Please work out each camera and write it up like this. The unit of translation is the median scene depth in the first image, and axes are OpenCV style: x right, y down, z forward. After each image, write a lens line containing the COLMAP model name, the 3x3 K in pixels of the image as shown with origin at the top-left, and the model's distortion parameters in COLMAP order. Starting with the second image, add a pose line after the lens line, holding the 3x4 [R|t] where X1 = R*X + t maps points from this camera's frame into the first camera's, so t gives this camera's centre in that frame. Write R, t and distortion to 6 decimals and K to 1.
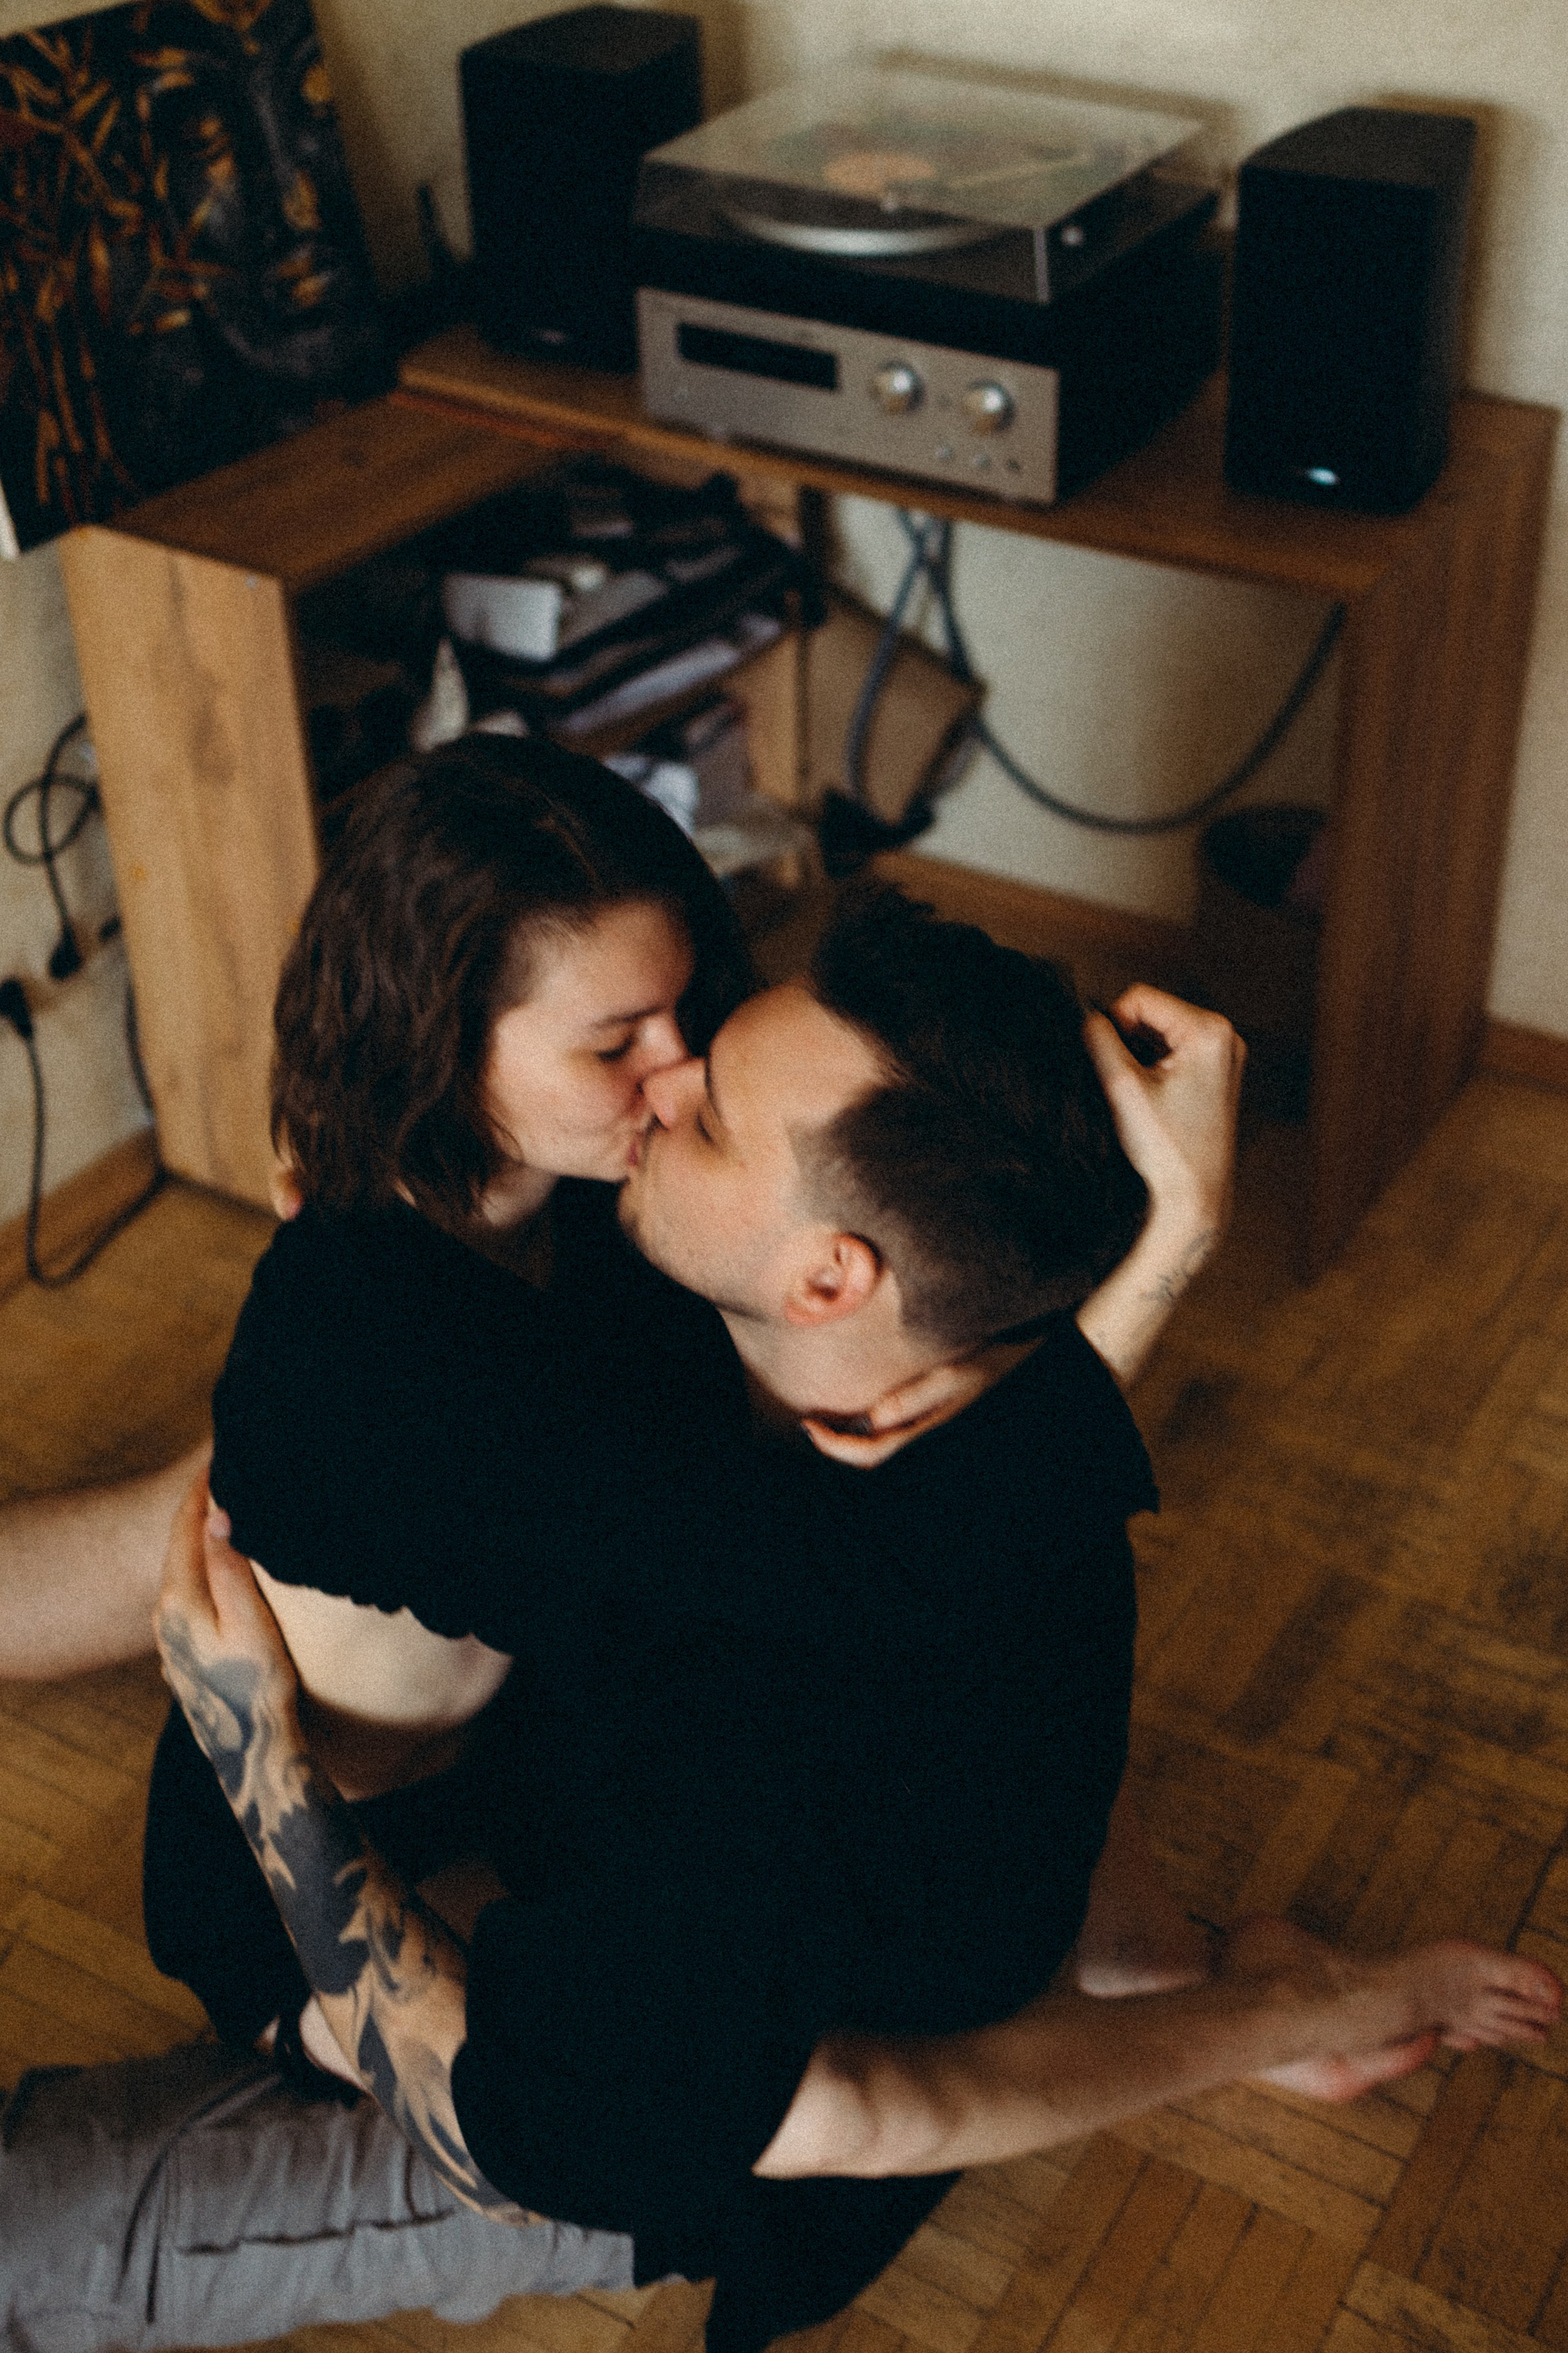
lens RADIAL K [[2919.2, 0, 952.0], [0, 2919.2, 1091.0], [0, 0, 1]] dist [-0.002025, 0.000000]
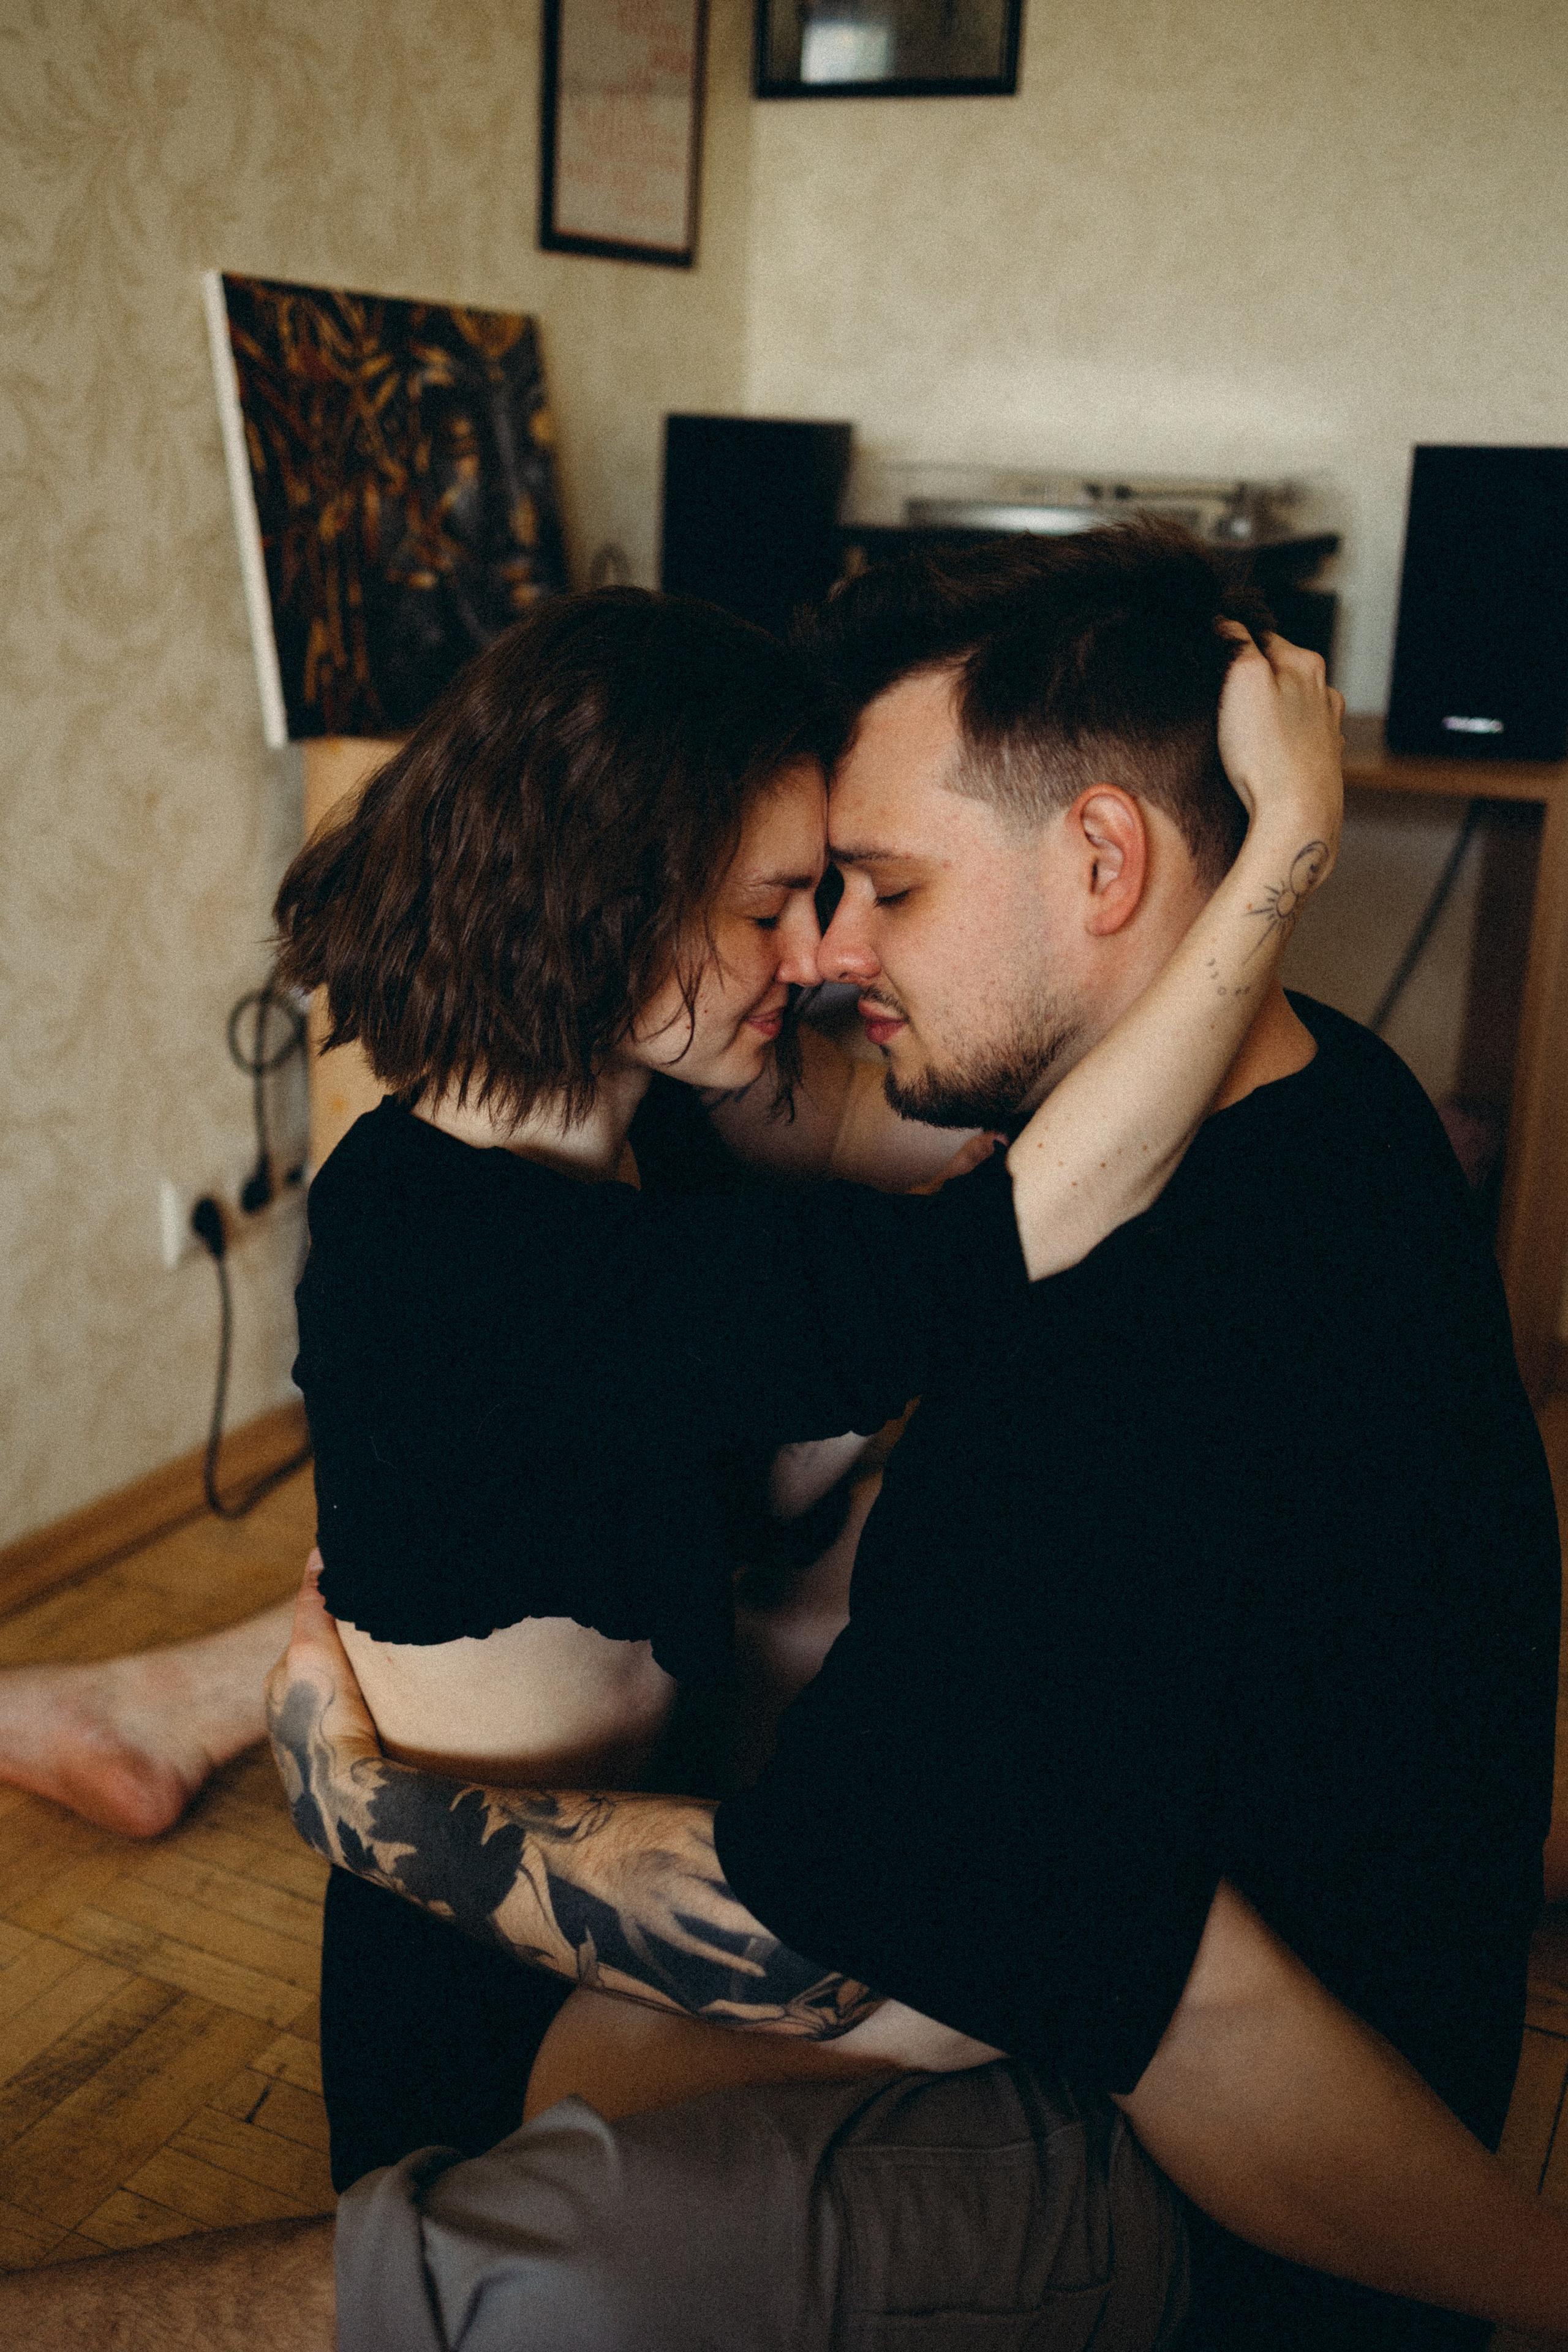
lens RADIAL K [[2397.4, 0, 783.8], [0, 2397.4, 1164.6], [0, 0, 1]] dist [0.015193, 0.000000]
pose [[0.997819, 0.014183, 0.064473, -0.189692], [0.005222, 0.956630, -0.291257, 0.205856], [-0.065808, 0.290959, 0.954470, 0.206485]]
